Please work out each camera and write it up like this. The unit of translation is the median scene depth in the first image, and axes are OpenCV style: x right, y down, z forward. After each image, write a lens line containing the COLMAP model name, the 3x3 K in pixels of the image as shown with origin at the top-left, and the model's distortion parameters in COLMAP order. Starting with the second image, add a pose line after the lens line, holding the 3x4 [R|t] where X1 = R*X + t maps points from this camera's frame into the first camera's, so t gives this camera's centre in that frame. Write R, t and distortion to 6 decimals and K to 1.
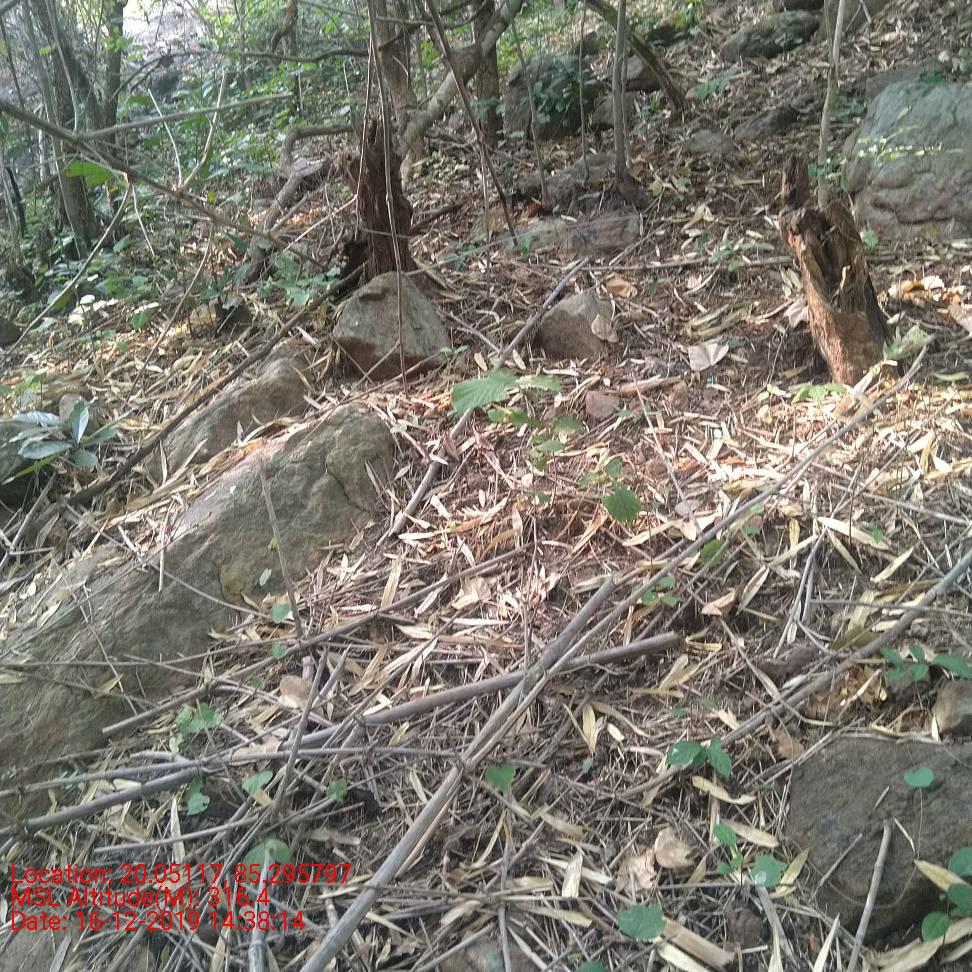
lens RADIAL K [[987.2, 0, 481.2], [0, 987.2, 486.3], [0, 0, 1]] dist [0.140545, -0.255291]
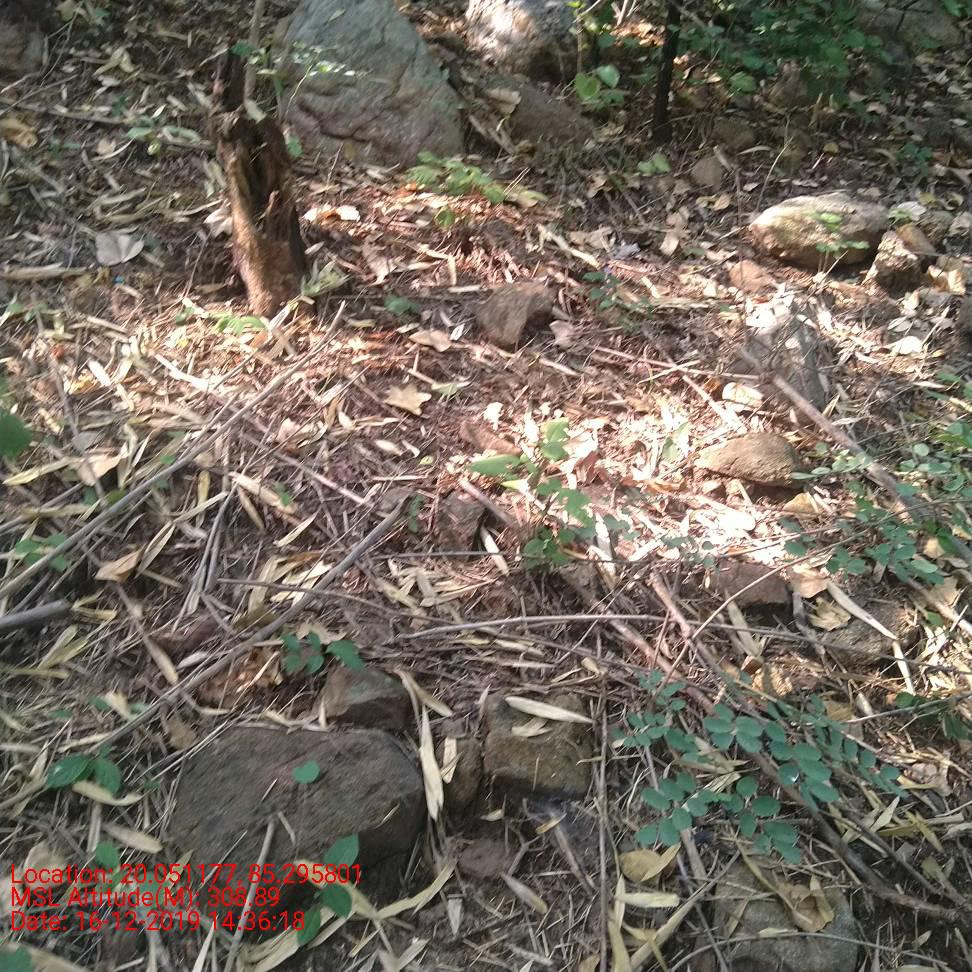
lens RADIAL K [[987.2, 0, 481.2], [0, 987.2, 486.3], [0, 0, 1]] dist [0.140545, -0.255291]
pose [[0.822286, 0.038272, 0.567785, -0.010822], [-0.130932, 0.983692, 0.123313, -0.097765], [-0.553807, -0.175740, 0.813888, 0.064471]]
